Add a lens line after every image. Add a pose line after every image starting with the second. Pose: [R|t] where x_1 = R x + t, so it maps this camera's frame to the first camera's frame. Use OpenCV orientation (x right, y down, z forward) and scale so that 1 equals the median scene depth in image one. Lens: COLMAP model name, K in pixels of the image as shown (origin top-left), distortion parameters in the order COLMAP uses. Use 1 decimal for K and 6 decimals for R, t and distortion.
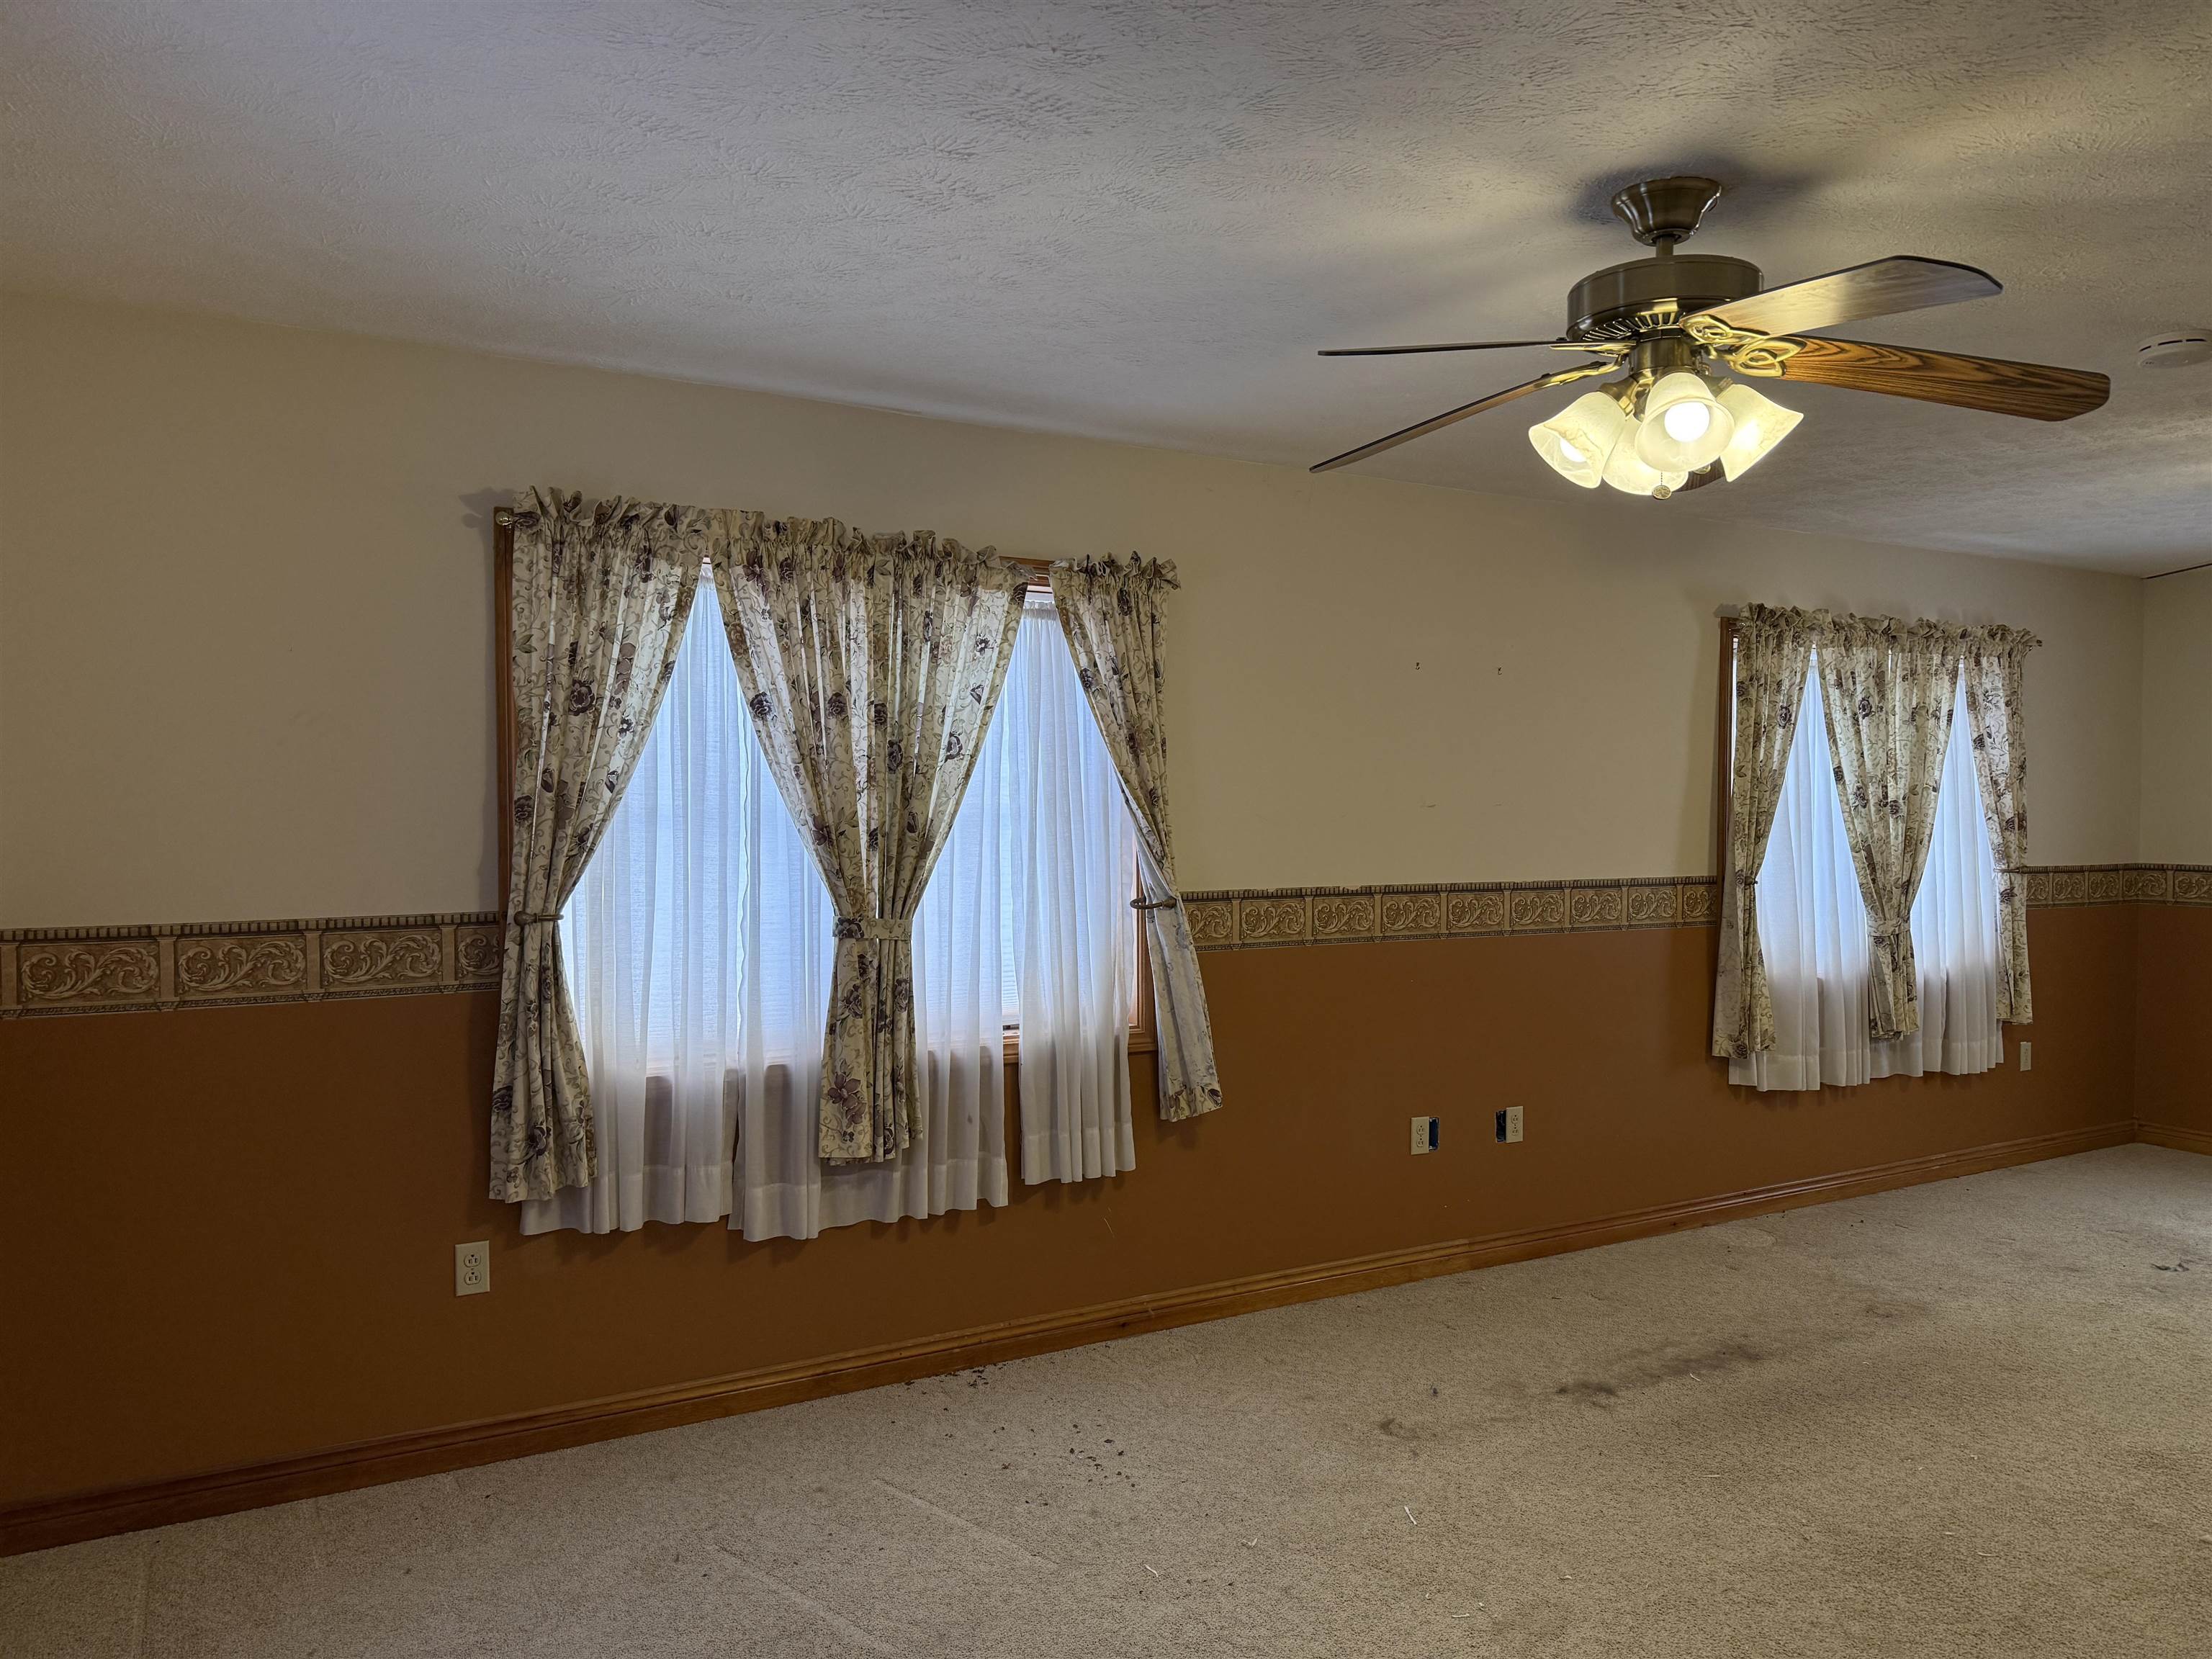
lens RADIAL K [[1560.1, 0, 1111.5], [0, 1560.1, 834.6], [0, 0, 1]] dist [0.048581, -0.044471]
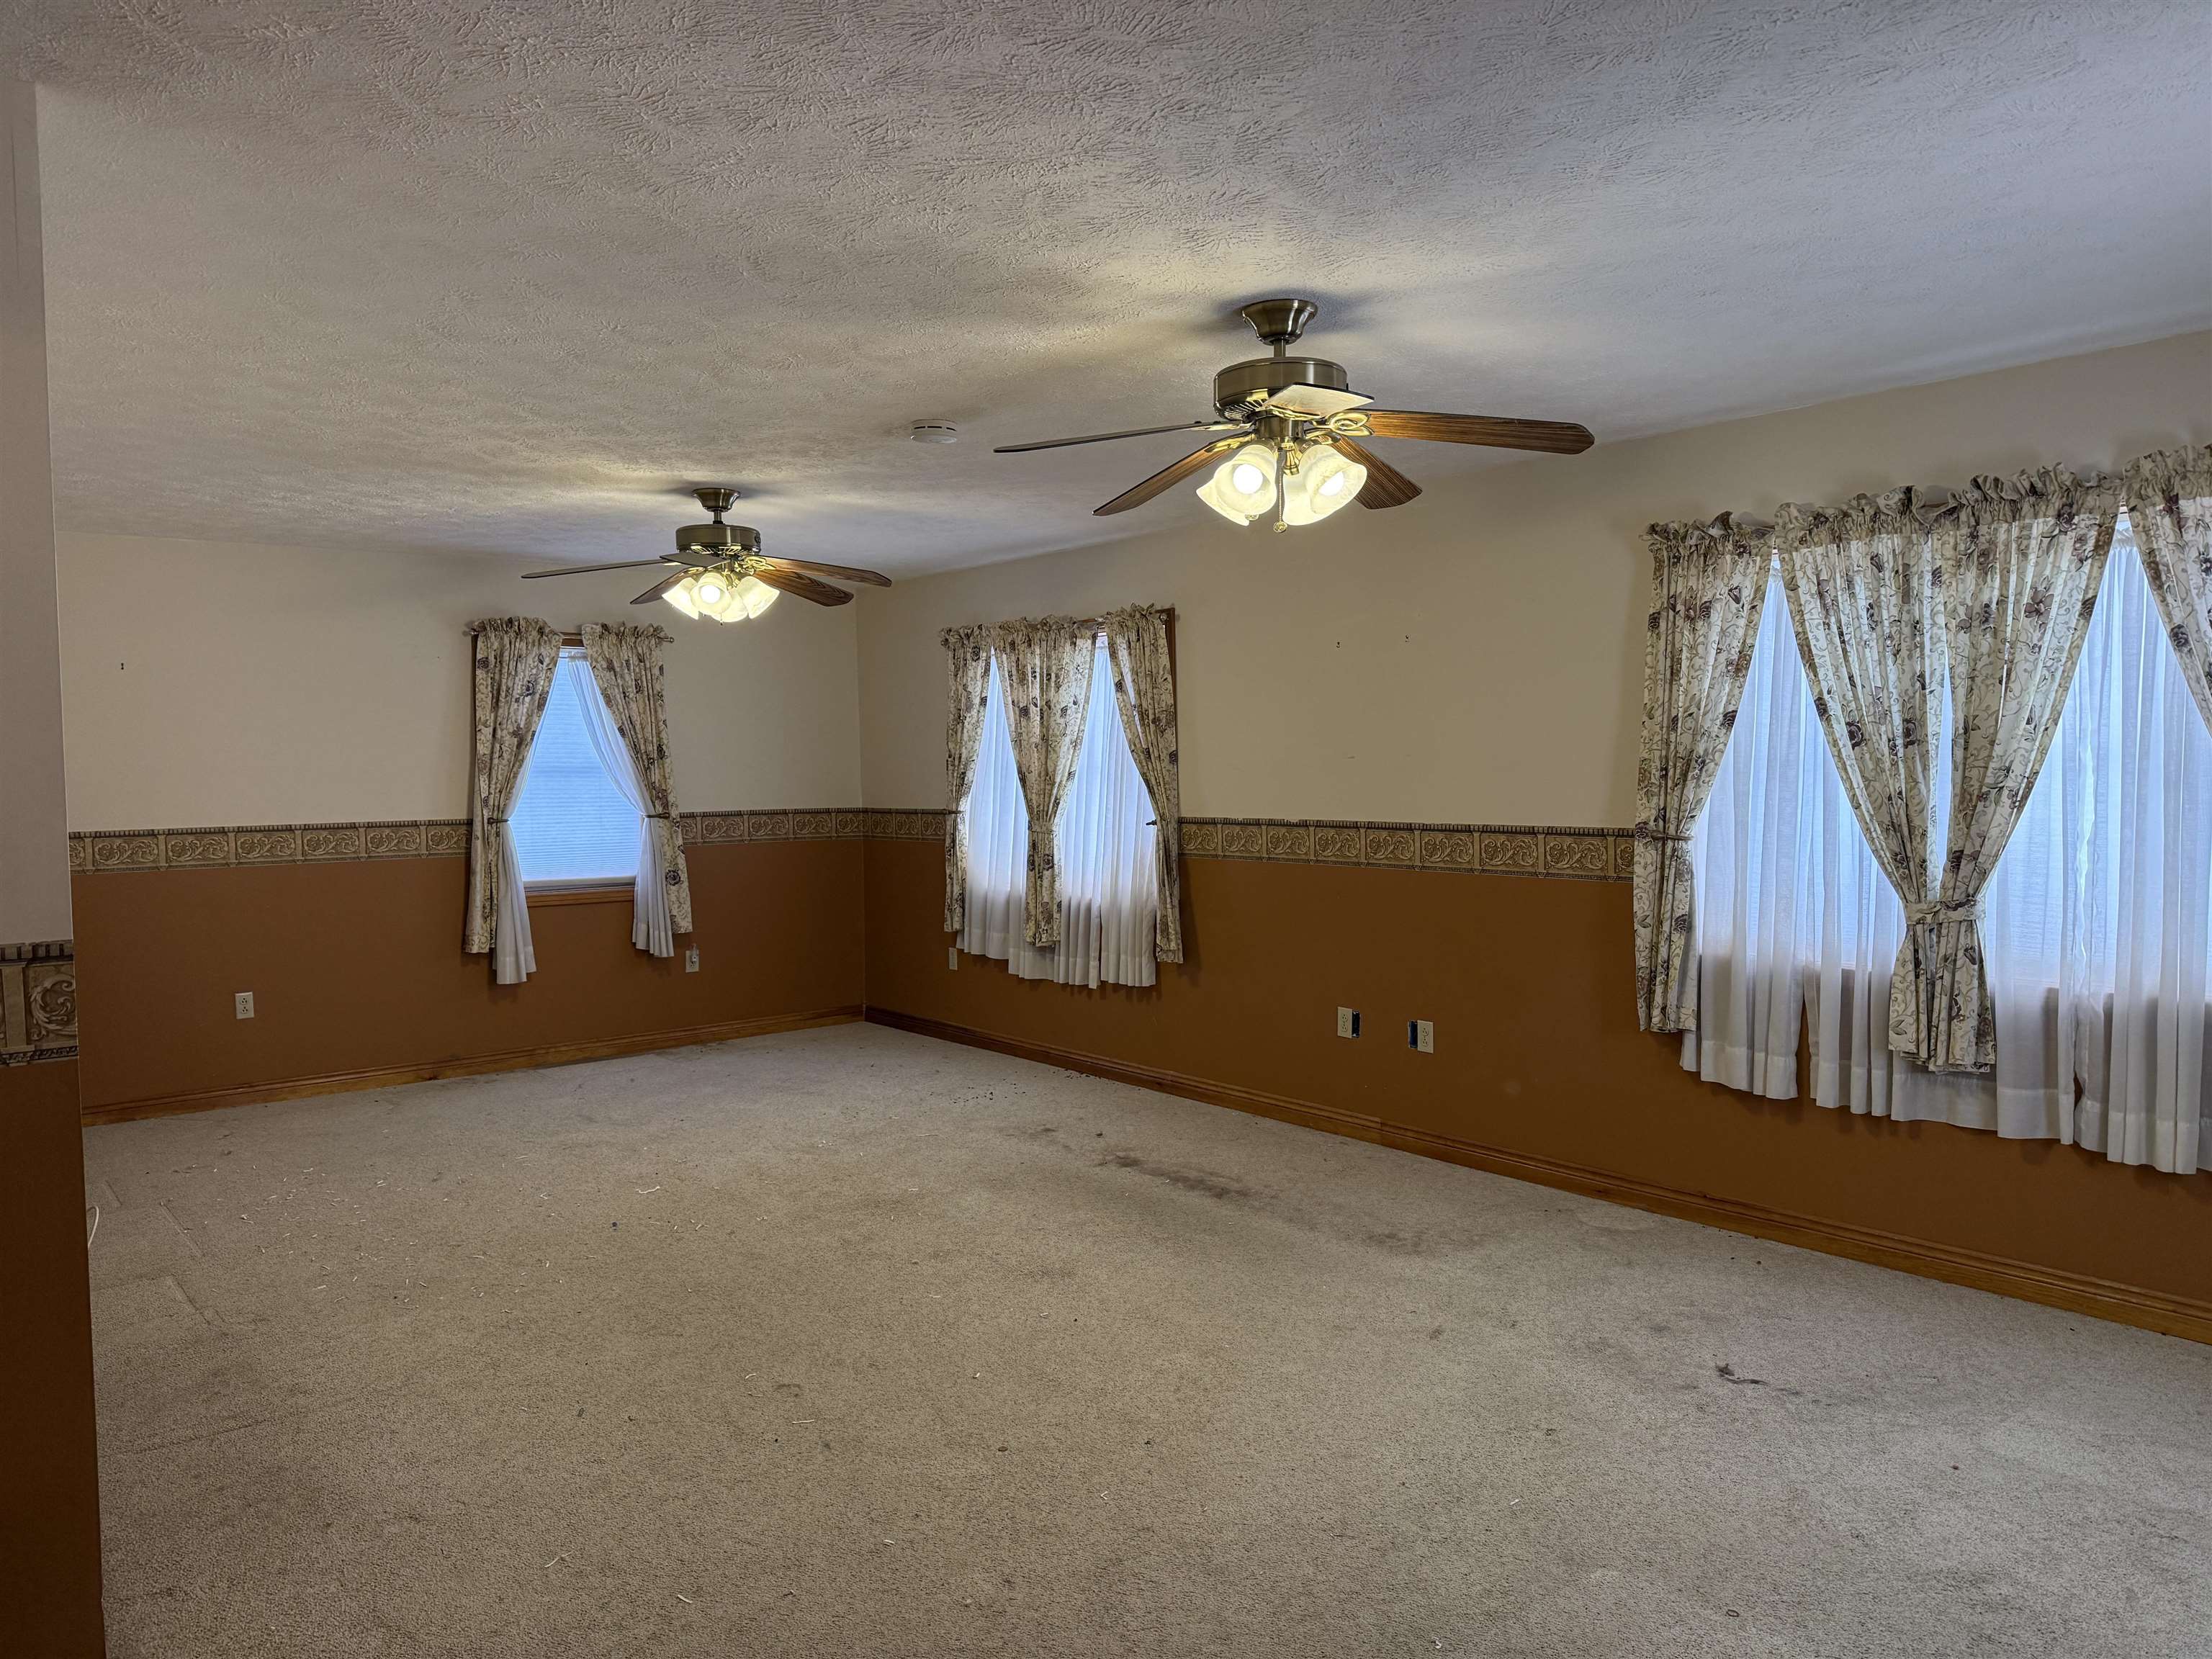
lens RADIAL K [[1560.1, 0, 1110.5], [0, 1560.1, 828.4], [0, 0, 1]] dist [0.048581, -0.044471]
pose [[0.150614, 0.044785, -0.987578, 1.414146], [0.006115, 0.998912, 0.046231, -0.020882], [0.988574, -0.013002, 0.150177, 0.641457]]
